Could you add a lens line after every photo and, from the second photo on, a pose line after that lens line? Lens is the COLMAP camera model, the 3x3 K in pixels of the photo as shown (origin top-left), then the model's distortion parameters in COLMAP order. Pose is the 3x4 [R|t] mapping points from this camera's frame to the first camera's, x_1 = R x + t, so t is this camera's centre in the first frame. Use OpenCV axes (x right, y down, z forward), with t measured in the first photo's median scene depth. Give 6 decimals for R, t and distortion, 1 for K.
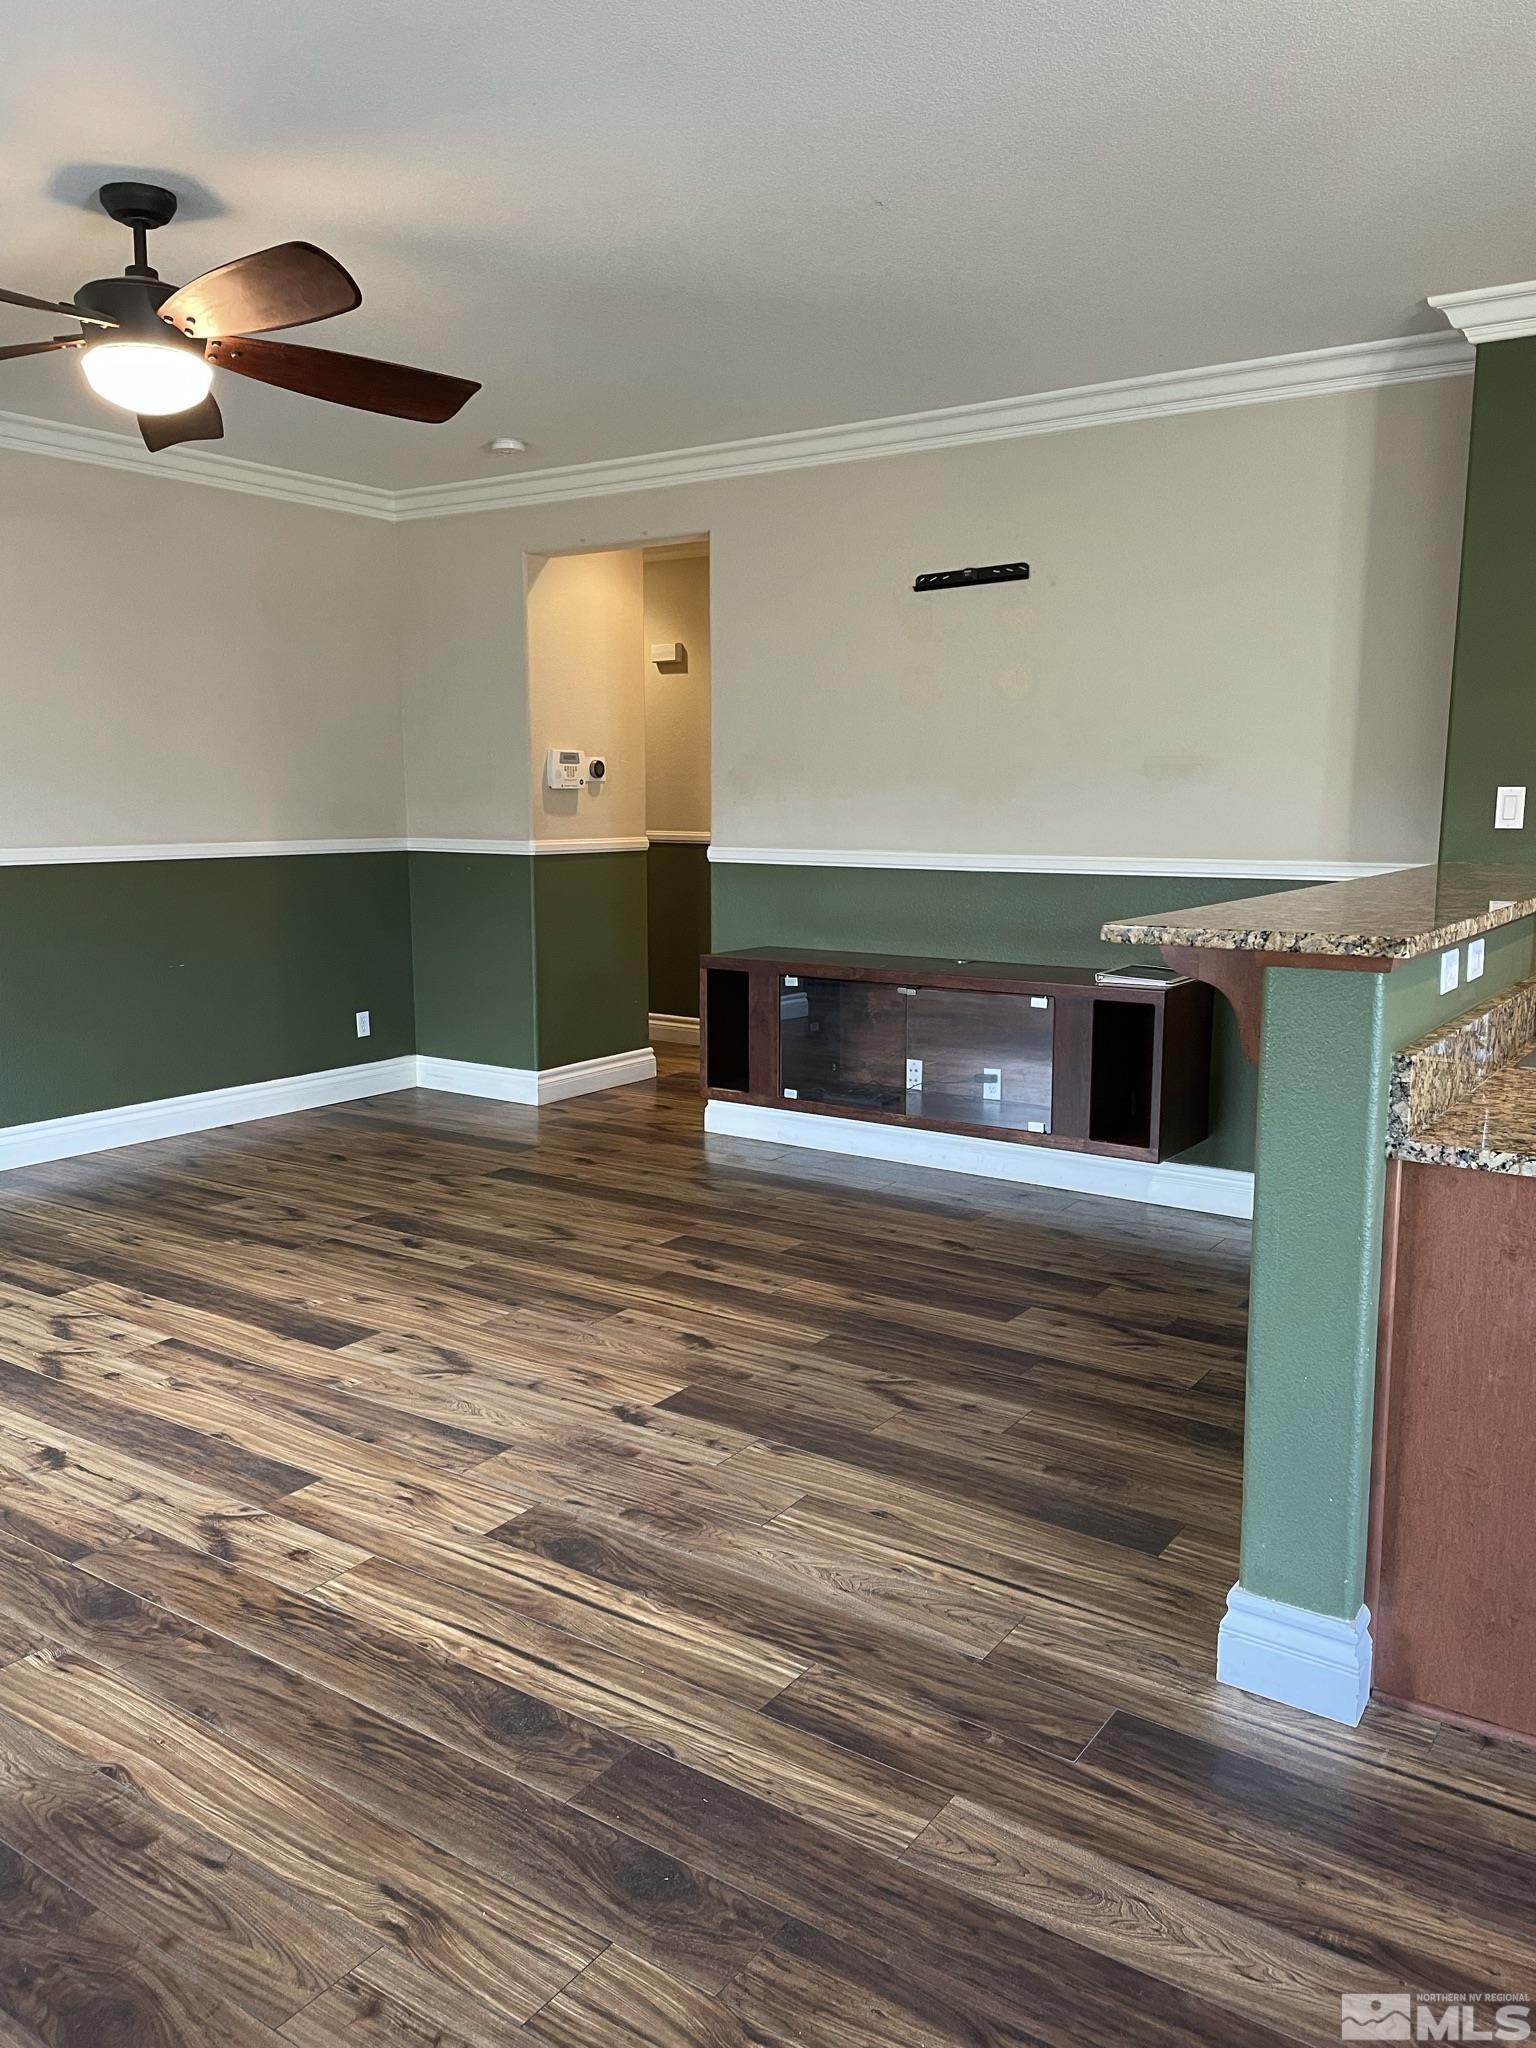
lens RADIAL K [[1528.4, 0, 775.1], [0, 1528.4, 1025.7], [0, 0, 1]] dist [0.087891, -0.108868]
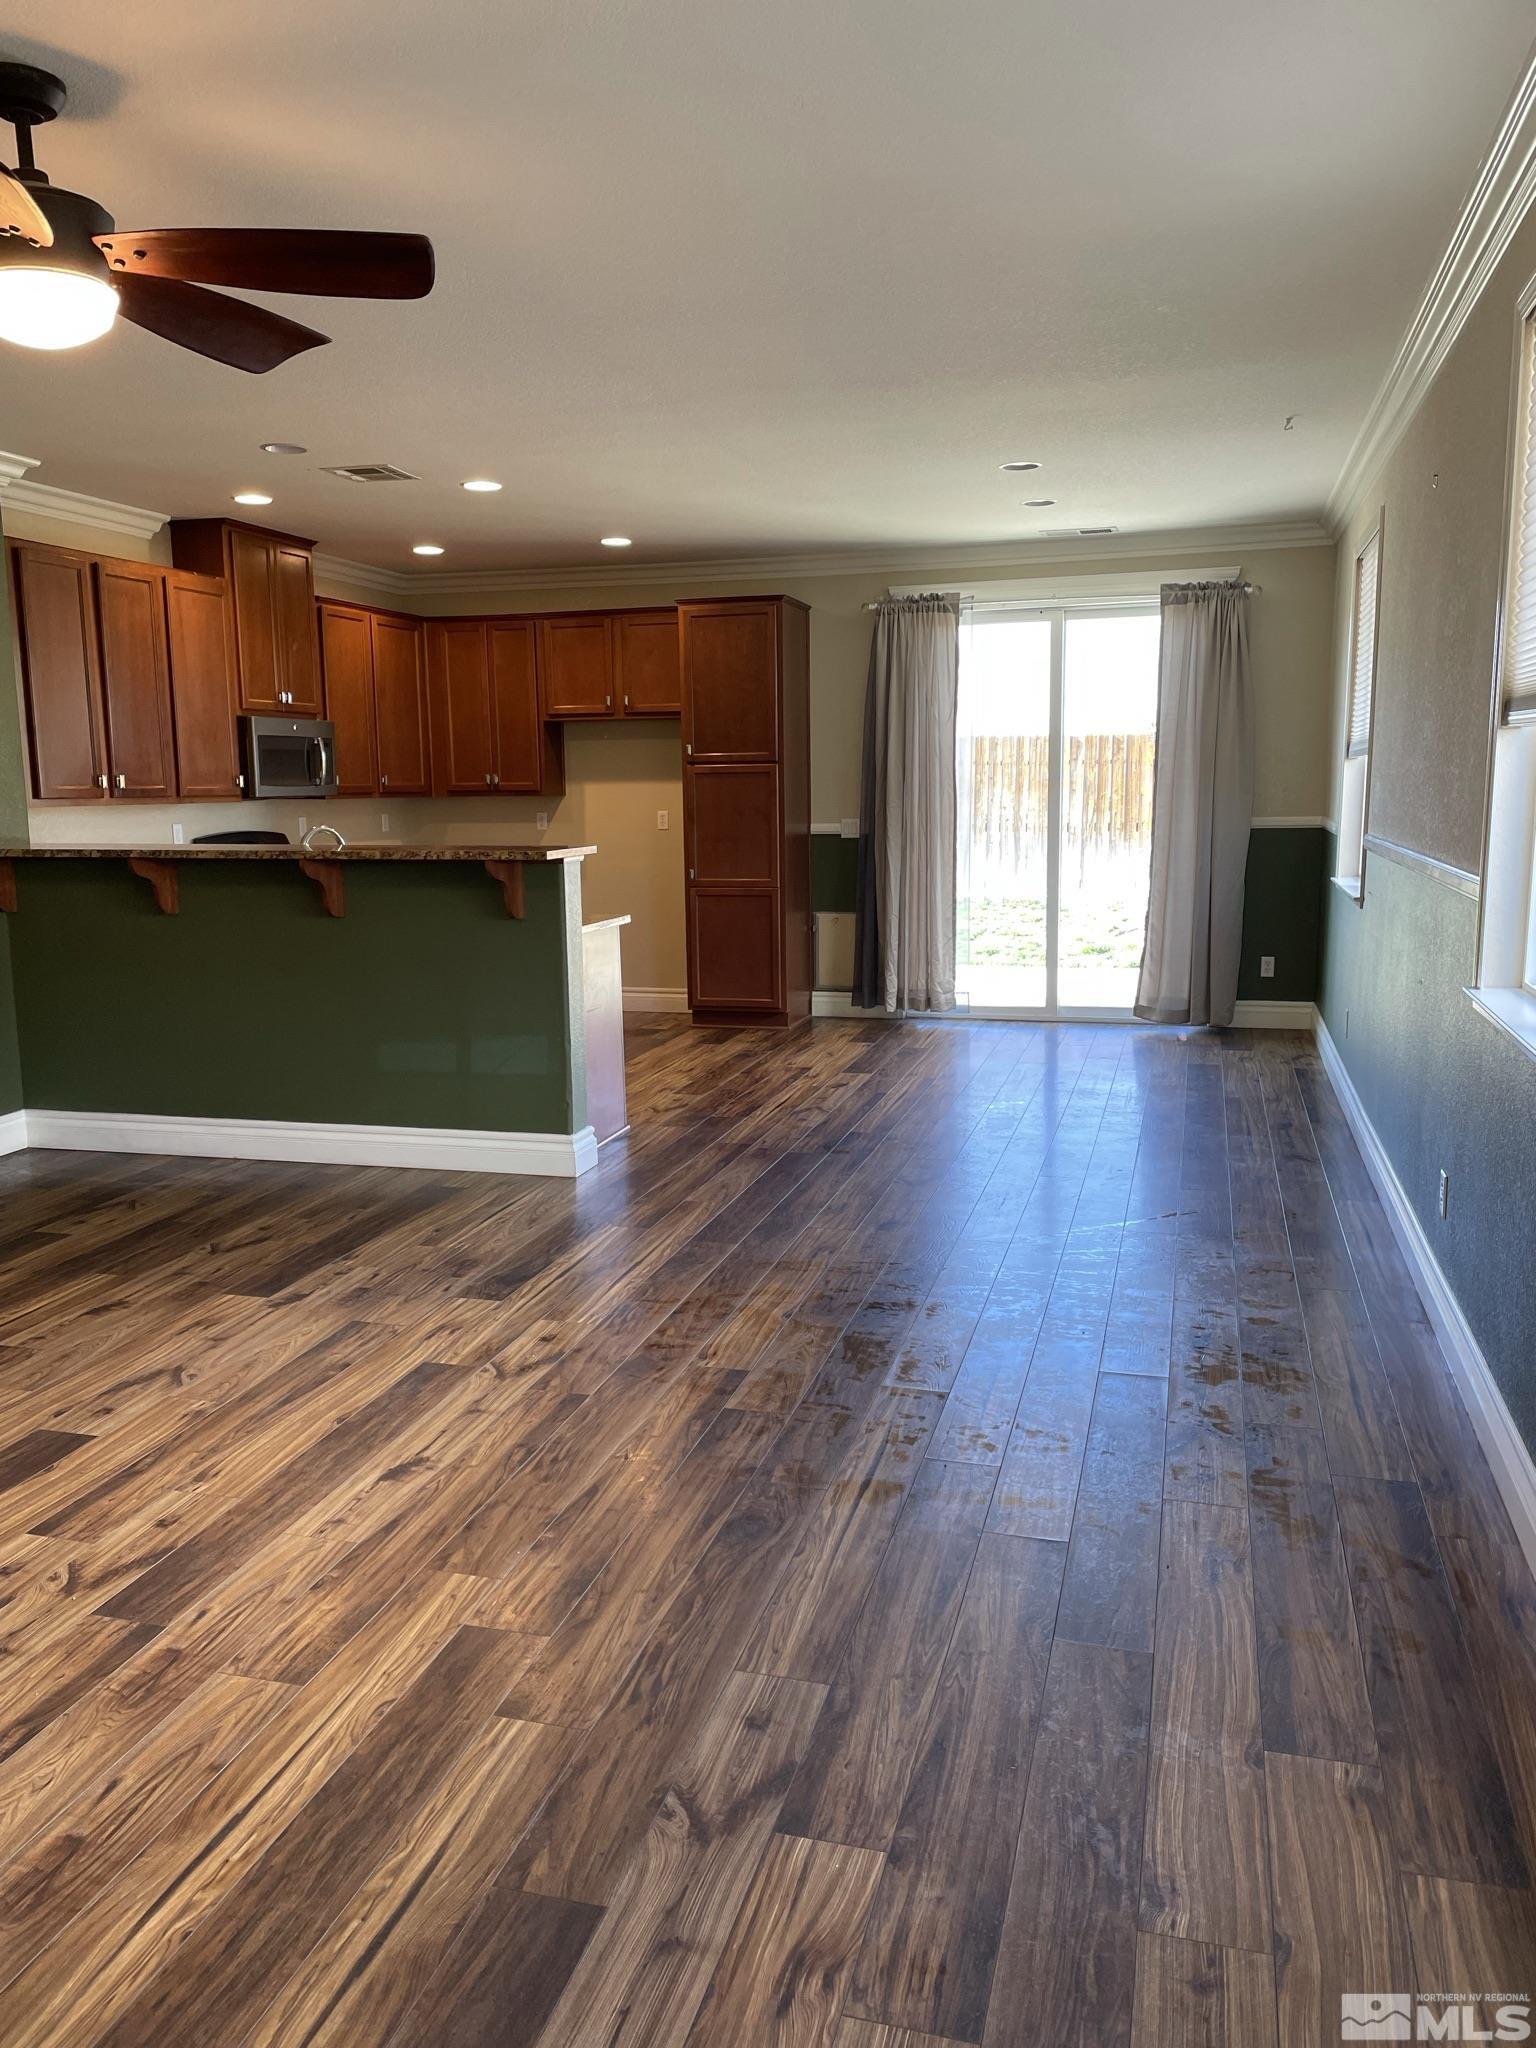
lens RADIAL K [[1528.4, 0, 761.5], [0, 1528.4, 1009.2], [0, 0, 1]] dist [0.087891, -0.108868]
pose [[-0.318067, -0.135943, 0.938271, -1.097707], [0.158509, 0.968111, 0.194000, -0.123395], [-0.934724, 0.210429, -0.286376, 0.779420]]
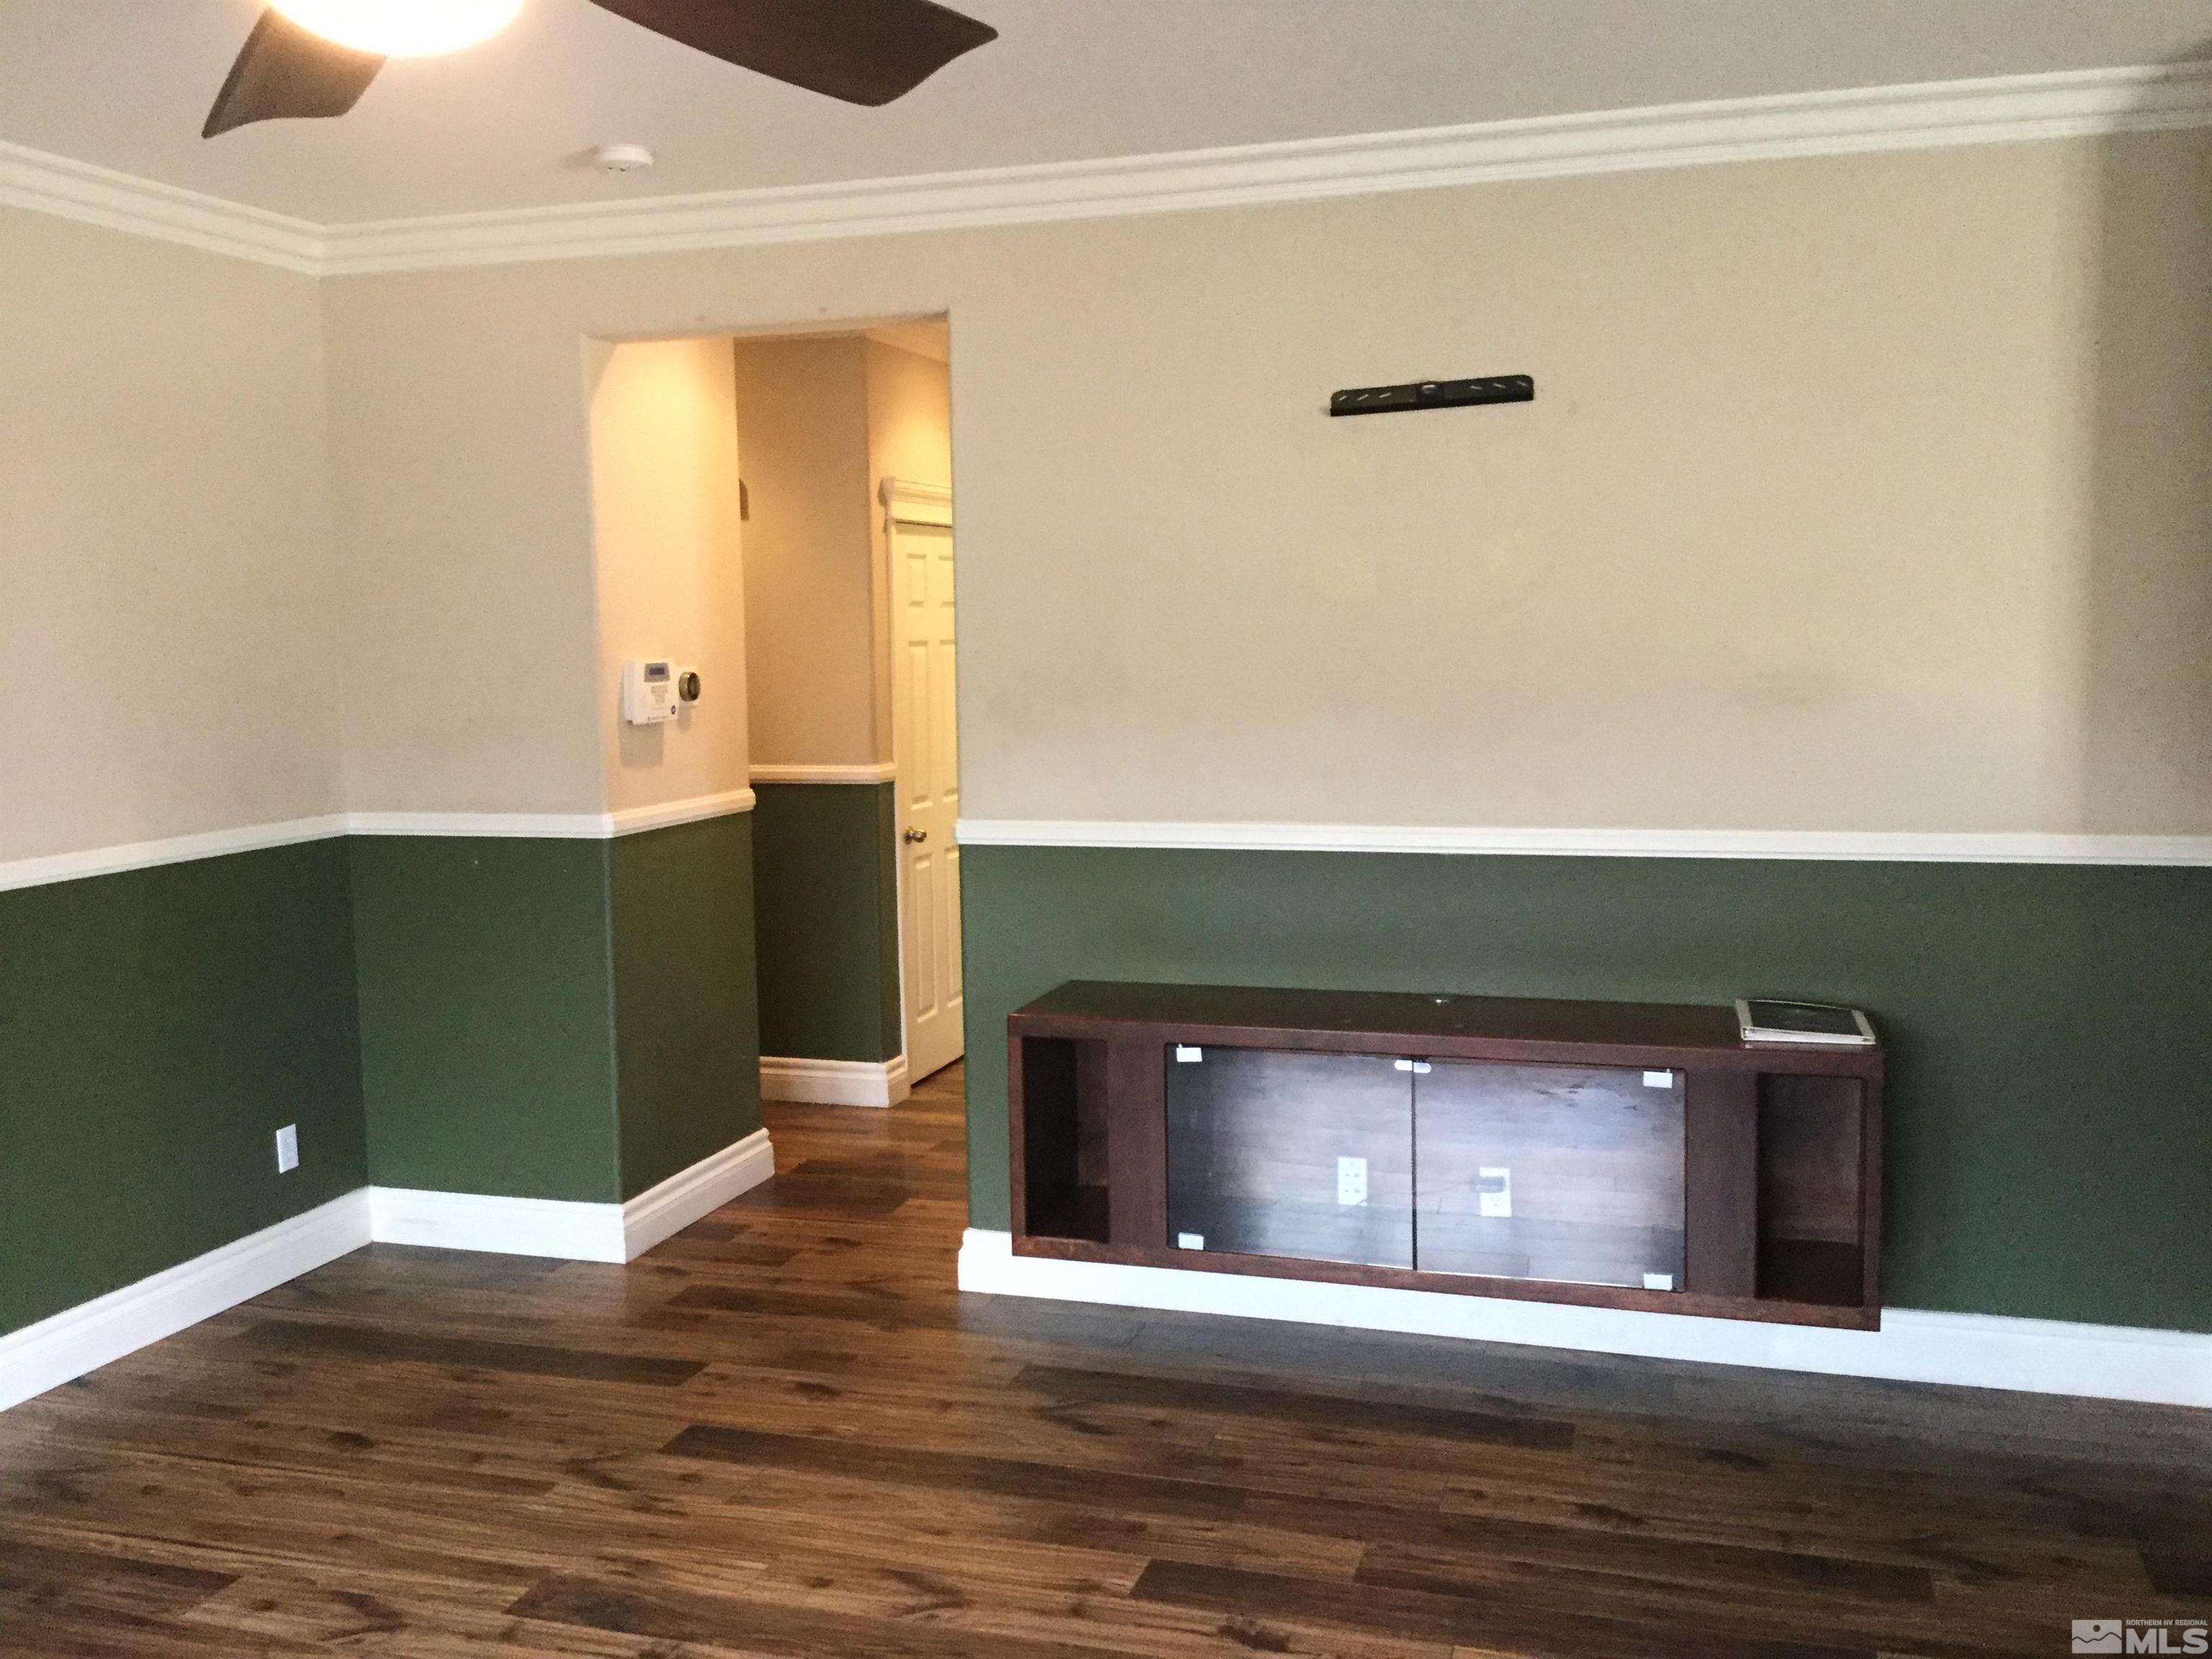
lens RADIAL K [[1989.9, 0, 1102.2], [0, 1989.9, 824.7], [0, 0, 1]] dist [0.099978, -0.189090]
pose [[0.957267, -0.046290, 0.285476, -0.312052], [0.062352, 0.996927, -0.047429, -0.108907], [-0.282403, 0.063202, 0.957212, 0.336537]]
